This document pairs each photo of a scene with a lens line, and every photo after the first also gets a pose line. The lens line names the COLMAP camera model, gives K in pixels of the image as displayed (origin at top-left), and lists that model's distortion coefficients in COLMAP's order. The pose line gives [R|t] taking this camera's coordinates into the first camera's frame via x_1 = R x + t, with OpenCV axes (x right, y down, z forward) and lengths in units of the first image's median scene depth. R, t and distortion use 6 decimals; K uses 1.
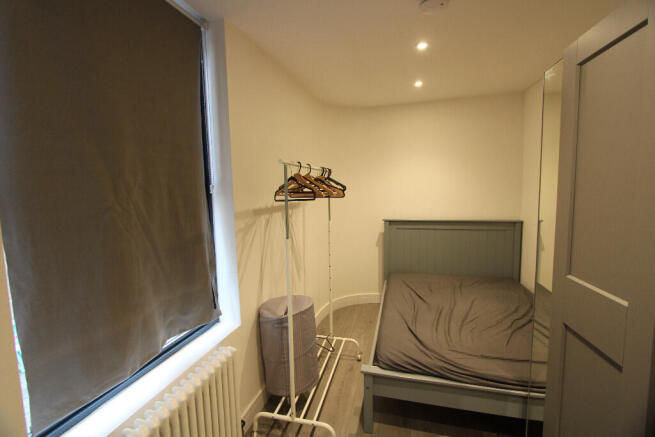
lens RADIAL K [[303.7, 0, 326.8], [0, 303.7, 217.5], [0, 0, 1]] dist [-0.008980, 0.001067]
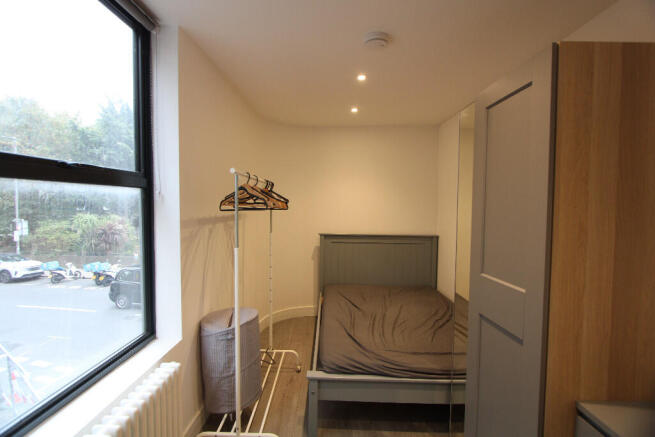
lens RADIAL K [[303.7, 0, 325.8], [0, 303.7, 217.1], [0, 0, 1]] dist [-0.008980, 0.001067]
pose [[0.971433, 0.021819, 0.236309, -0.073394], [-0.007548, 0.998101, -0.061128, 0.025339], [-0.237194, 0.057598, 0.969753, -0.039987]]
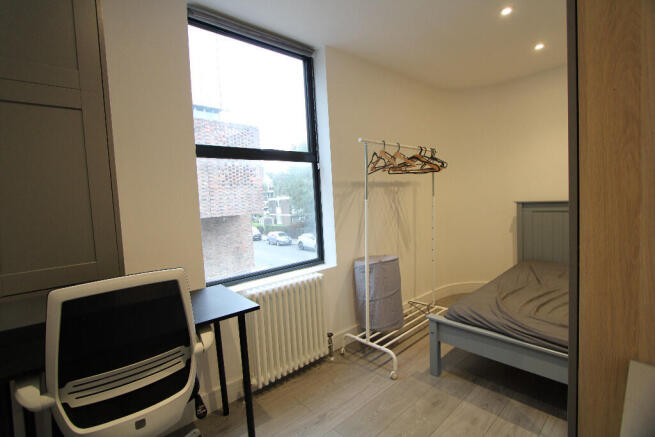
lens RADIAL K [[303.7, 0, 325.8], [0, 303.7, 217.4], [0, 0, 1]] dist [-0.008980, 0.001067]
pose [[0.837796, 0.010071, -0.545891, 0.379646], [-0.022548, 0.999615, -0.016163, 0.150531], [0.545518, 0.025850, 0.837700, -0.151202]]
